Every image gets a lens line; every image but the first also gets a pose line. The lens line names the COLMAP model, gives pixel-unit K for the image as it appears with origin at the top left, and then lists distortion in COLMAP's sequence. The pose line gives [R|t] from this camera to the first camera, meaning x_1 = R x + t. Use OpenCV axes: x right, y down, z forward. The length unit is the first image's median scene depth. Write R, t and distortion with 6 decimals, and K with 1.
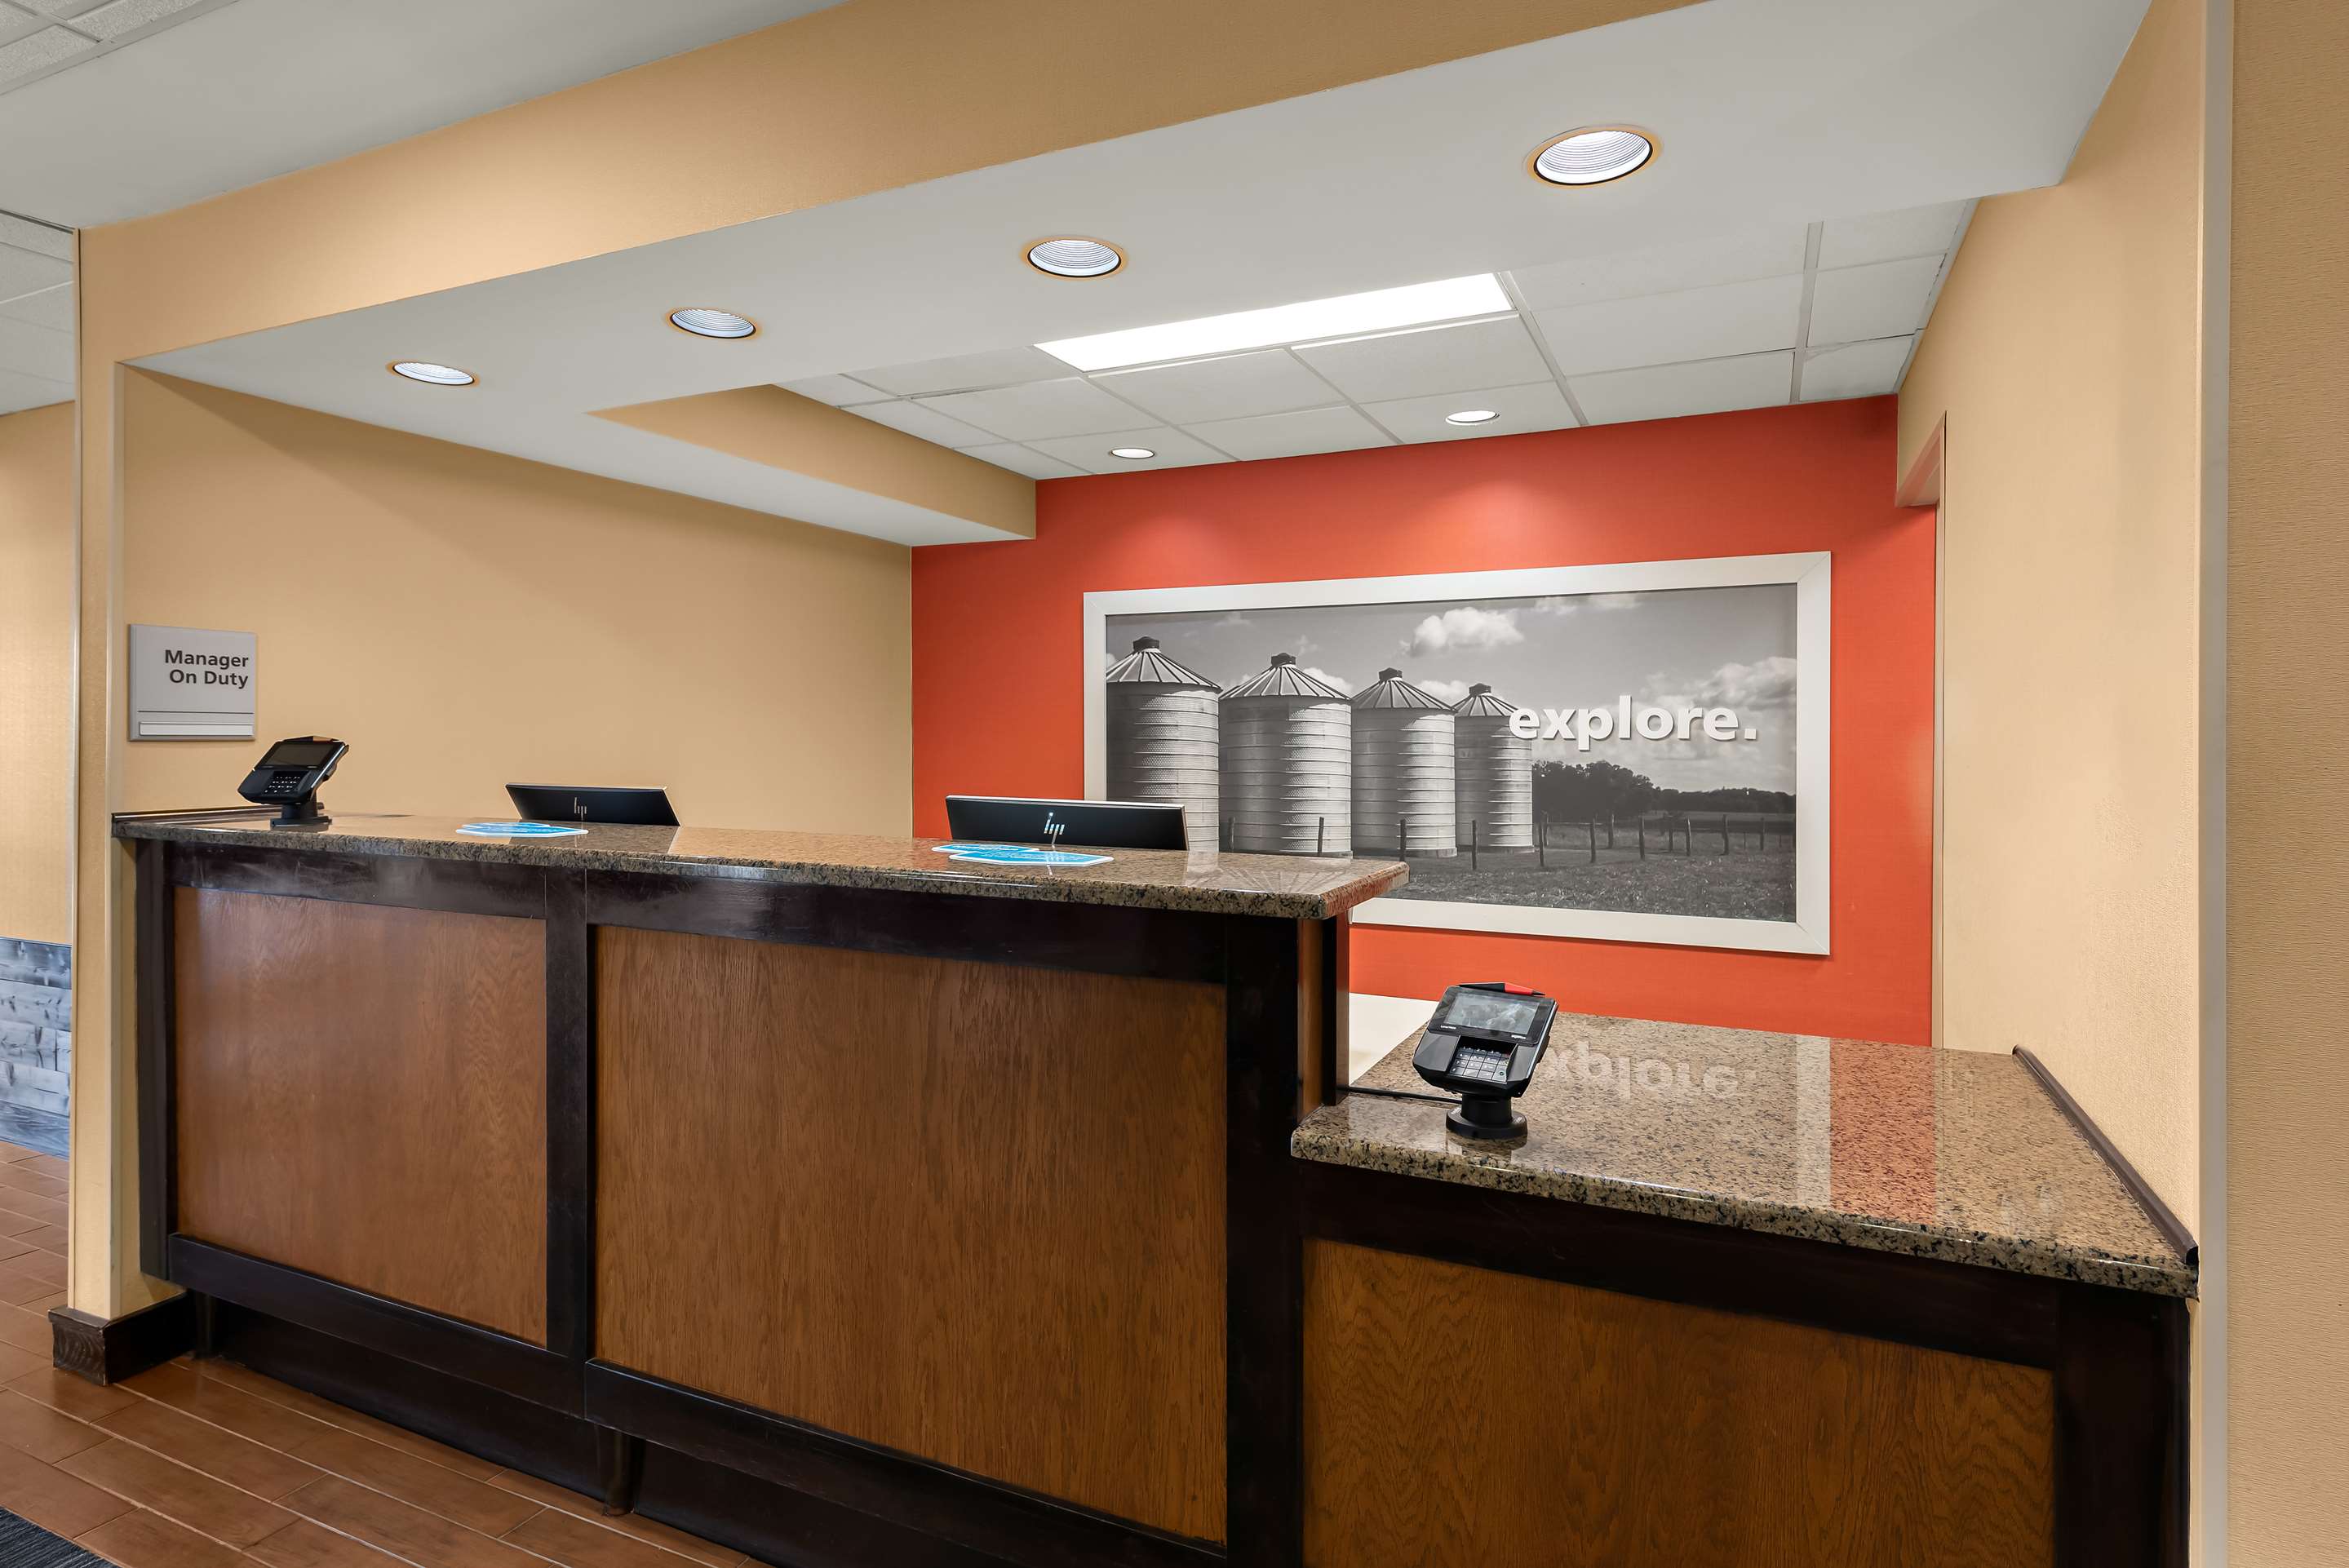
lens RADIAL K [[1251.8, 0, 1169.3], [0, 1251.8, 736.3], [0, 0, 1]] dist [0.010815, -0.000566]
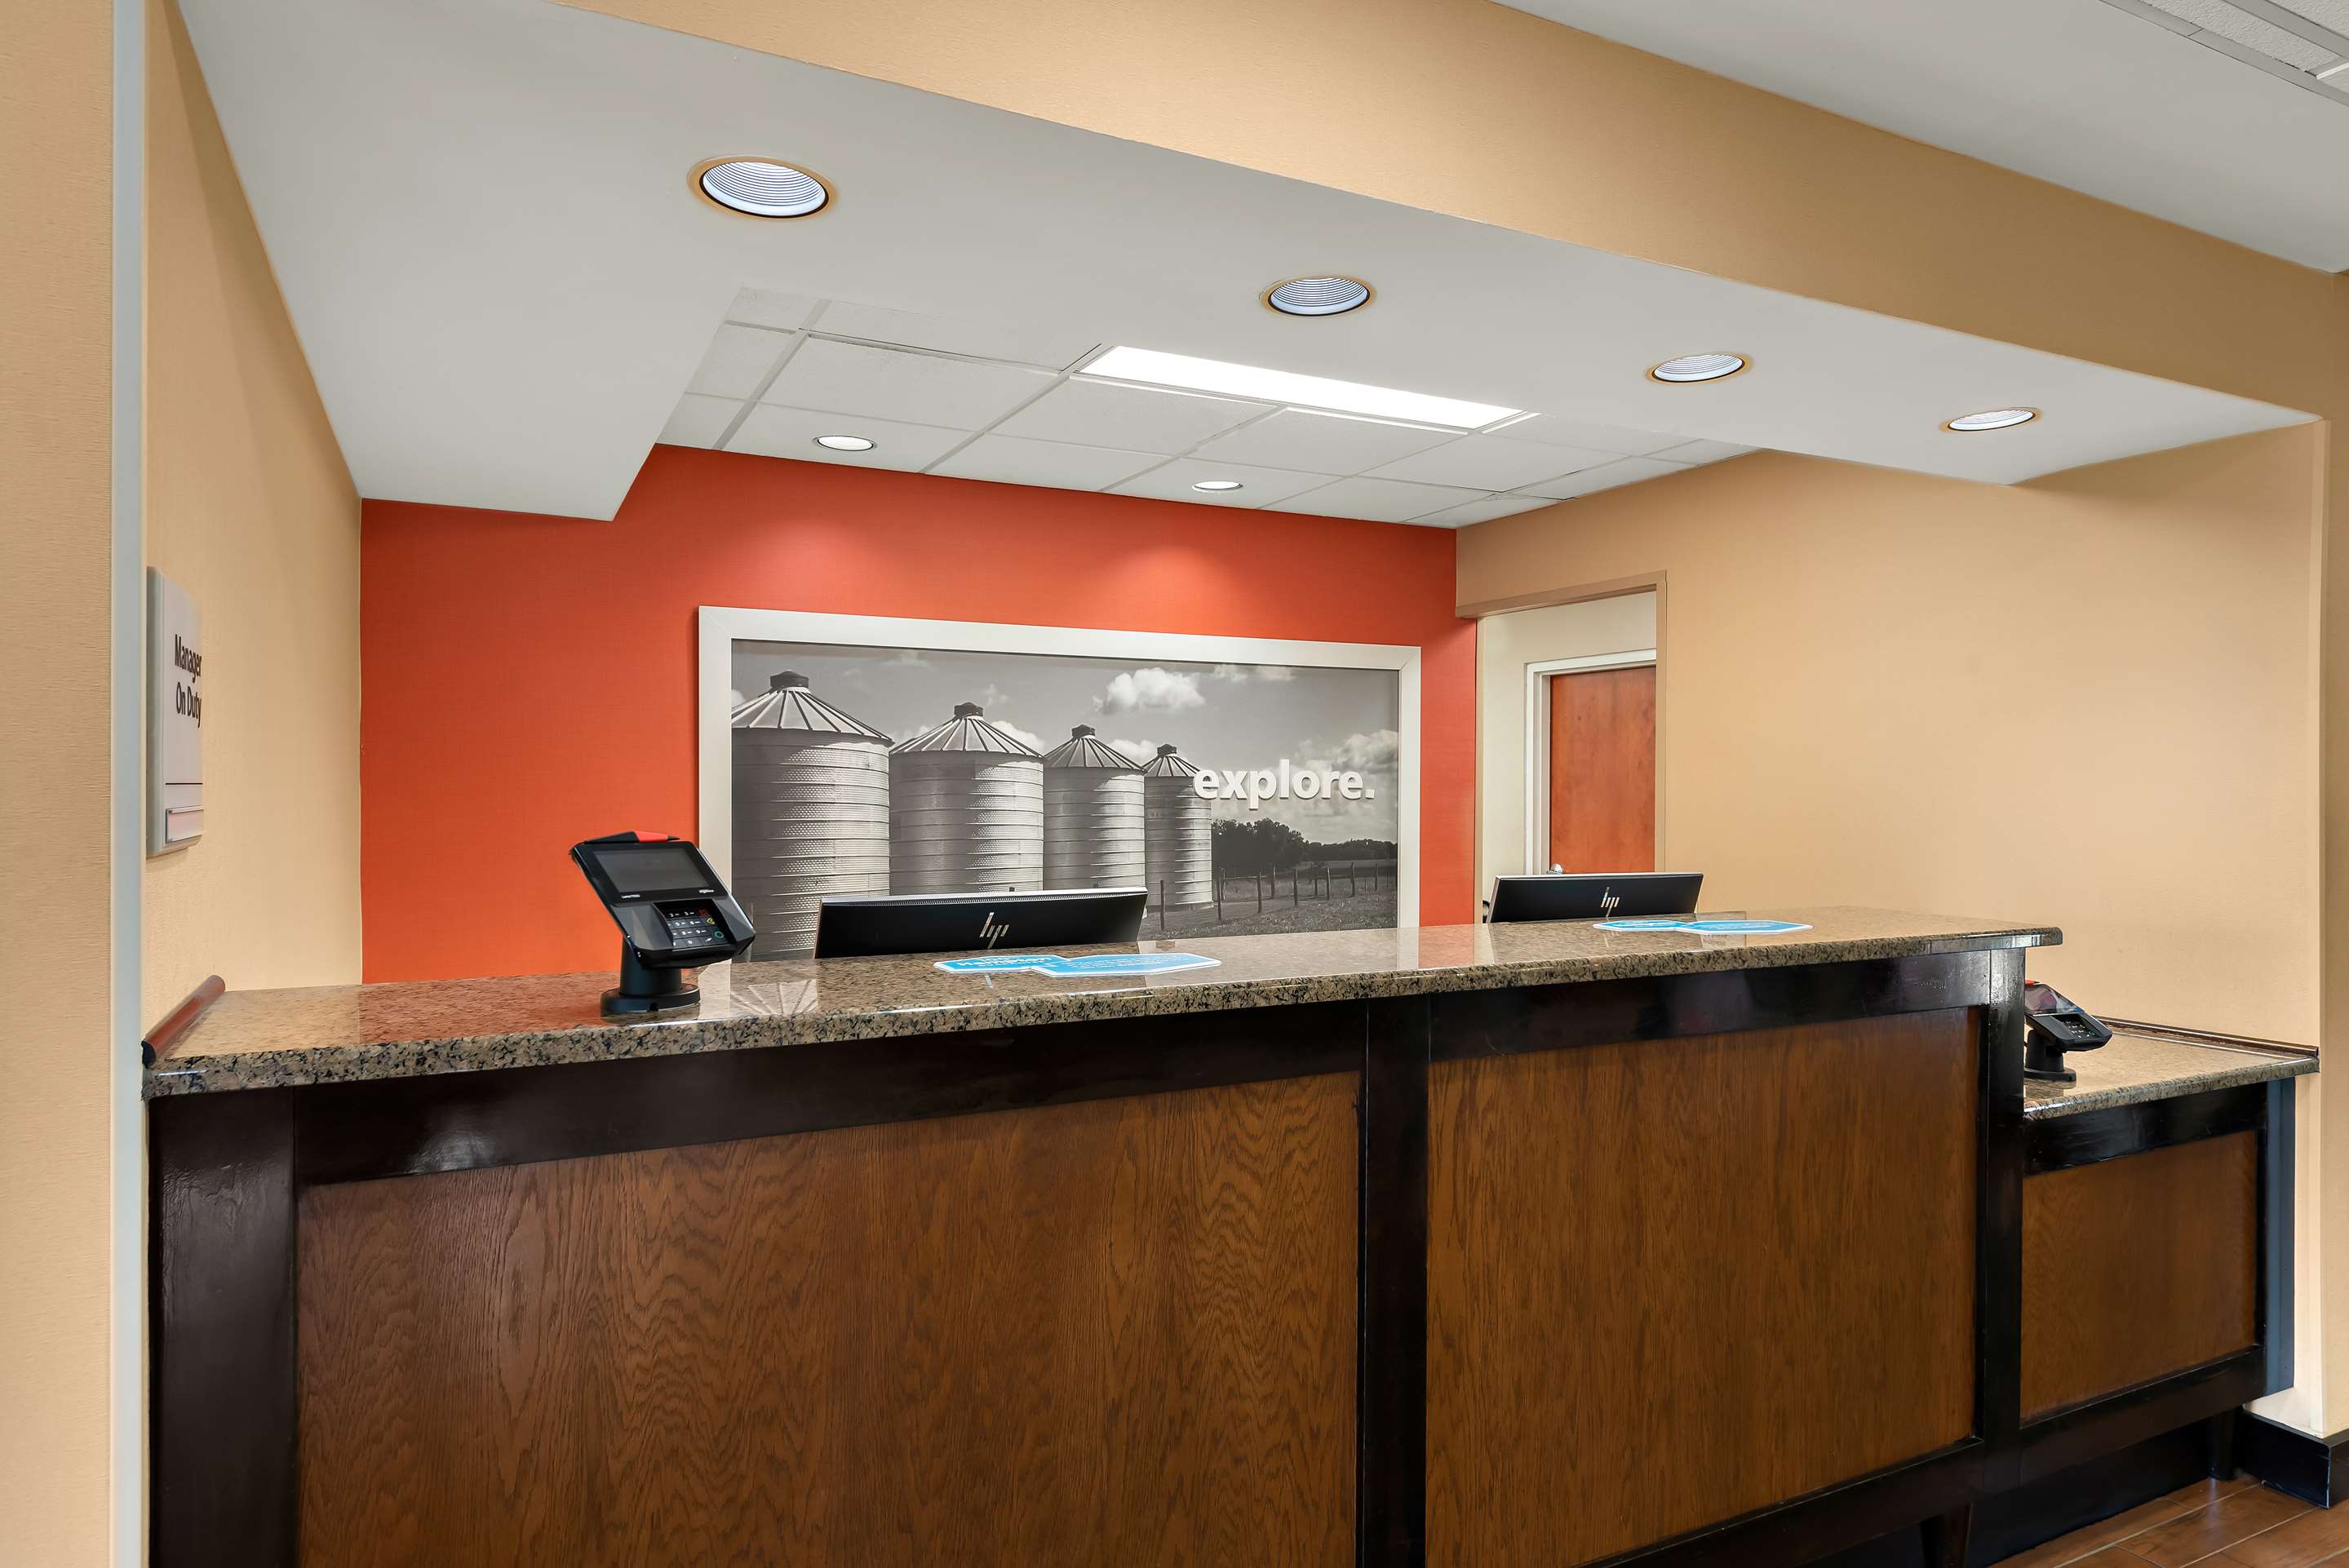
lens RADIAL K [[1412.1, 0, 1174.5], [0, 1412.1, 784.0], [0, 0, 1]] dist [0.037941, -0.037317]
pose [[0.605221, -0.002161, 0.796055, -0.681010], [-0.001303, 0.999992, 0.003705, -0.014964], [-0.796057, -0.003279, 0.605213, 0.319867]]
